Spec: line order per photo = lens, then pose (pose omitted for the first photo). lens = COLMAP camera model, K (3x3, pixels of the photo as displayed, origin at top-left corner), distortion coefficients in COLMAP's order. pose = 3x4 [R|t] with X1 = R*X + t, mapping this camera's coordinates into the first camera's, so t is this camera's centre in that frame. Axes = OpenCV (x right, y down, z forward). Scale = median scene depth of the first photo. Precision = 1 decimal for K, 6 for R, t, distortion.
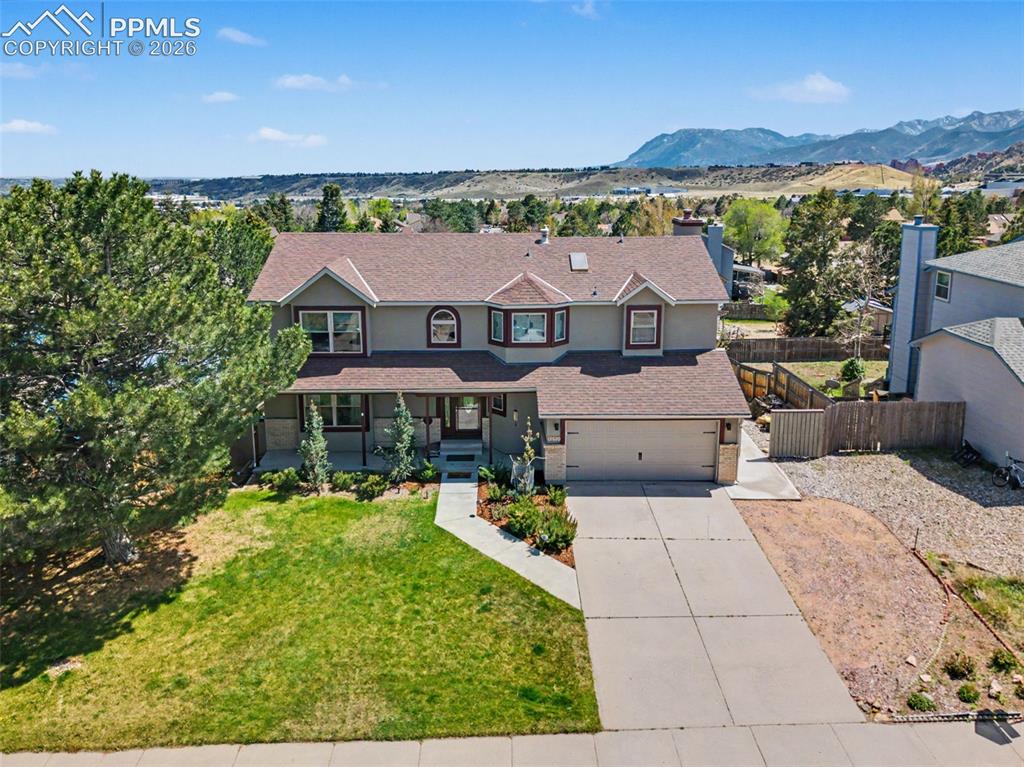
lens RADIAL K [[742.4, 0, 506.2], [0, 742.4, 297.2], [0, 0, 1]] dist [0.025501, -0.023174]
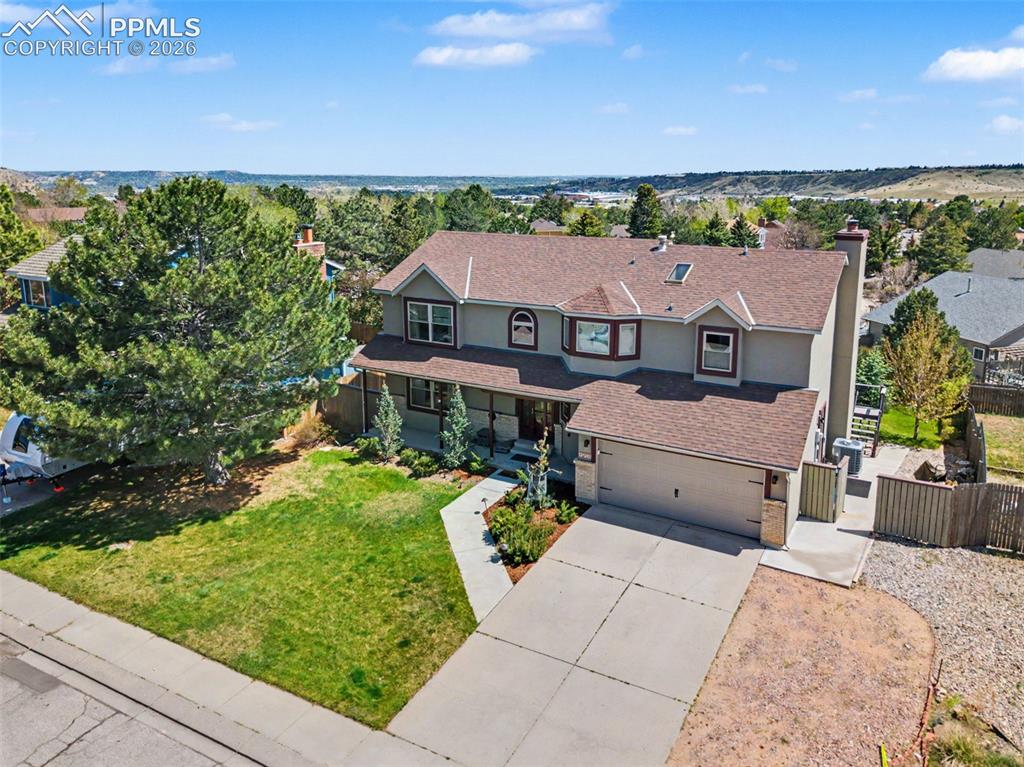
lens RADIAL K [[742.4, 0, 506.2], [0, 742.4, 297.2], [0, 0, 1]] dist [0.025501, -0.023174]
pose [[0.862421, 0.079542, -0.499903, 0.441401], [-0.078369, 0.996650, 0.023383, -0.027267], [0.500089, 0.019011, 0.865766, 0.115039]]
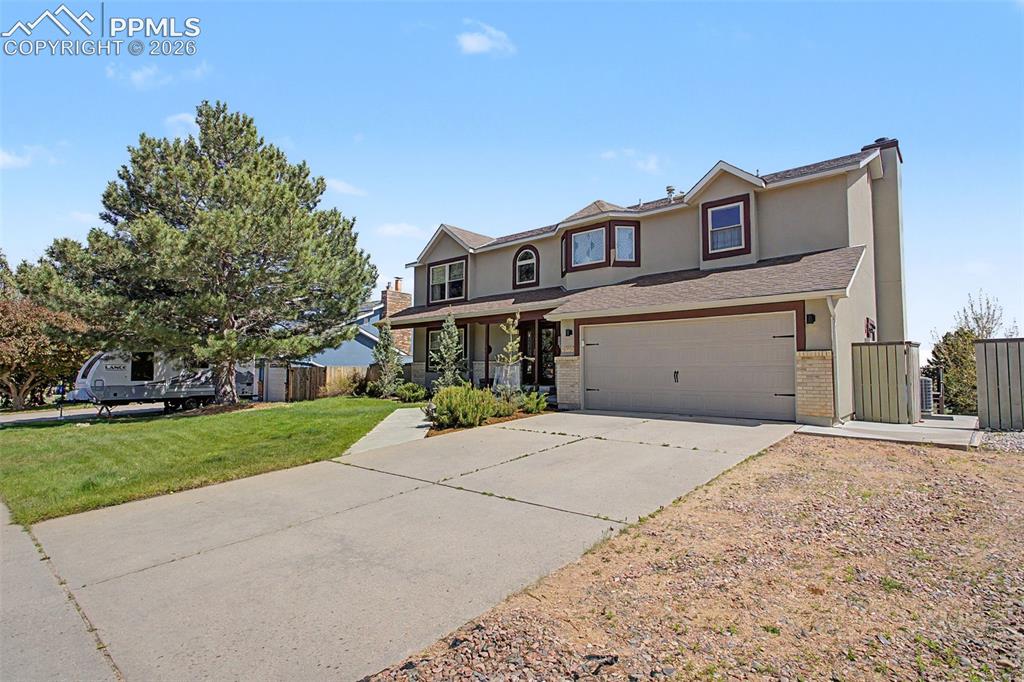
lens RADIAL K [[496.2, 0, 512.0], [0, 496.2, 341.0], [0, 0, 1]] dist [-0.023121, -0.000001]
pose [[0.749164, -0.036452, -0.661381, 0.378296], [-0.106458, 0.978878, -0.174538, 0.283635], [0.653774, 0.201167, 0.729460, 0.565214]]
